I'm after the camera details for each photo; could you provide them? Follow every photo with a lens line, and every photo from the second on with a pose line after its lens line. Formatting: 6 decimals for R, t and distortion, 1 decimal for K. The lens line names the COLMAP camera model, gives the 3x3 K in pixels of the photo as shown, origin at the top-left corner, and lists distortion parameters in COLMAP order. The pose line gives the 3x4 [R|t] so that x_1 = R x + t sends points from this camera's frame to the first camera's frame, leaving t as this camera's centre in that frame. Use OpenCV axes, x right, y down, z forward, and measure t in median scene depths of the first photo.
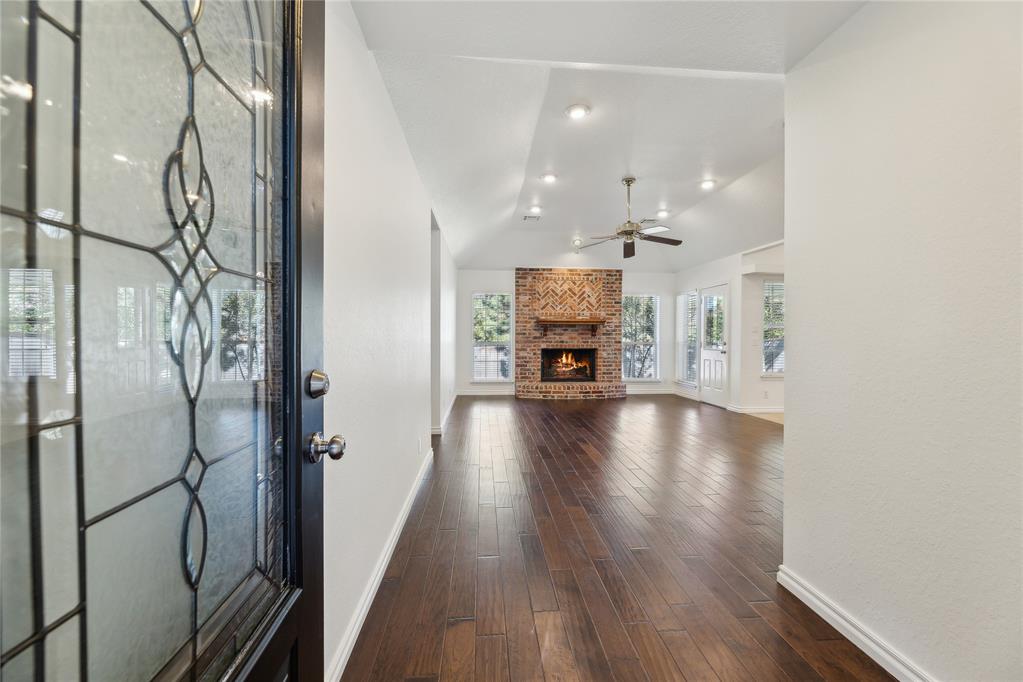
lens RADIAL K [[423.2, 0, 494.9], [0, 423.2, 342.5], [0, 0, 1]] dist [-0.001351, 0.001608]
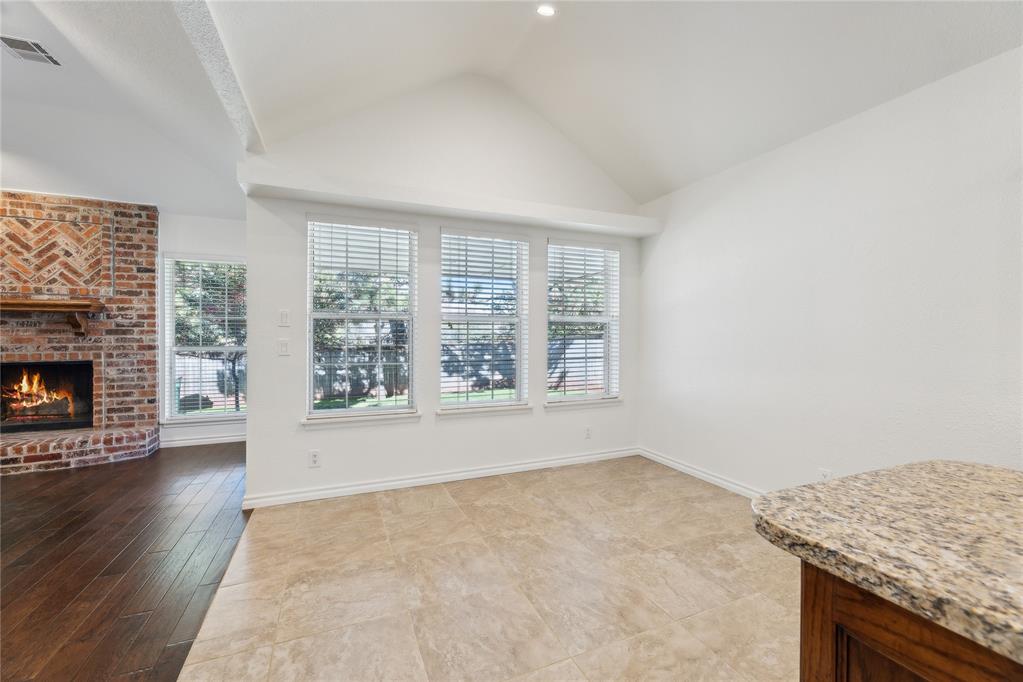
lens RADIAL K [[423.2, 0, 530.8], [0, 423.2, 339.1], [0, 0, 1]] dist [-0.001351, 0.001608]
pose [[0.937917, -0.005375, 0.346818, 0.551737], [0.008995, 0.999921, -0.008829, -0.002525], [-0.346743, 0.011400, 0.937891, 0.364765]]
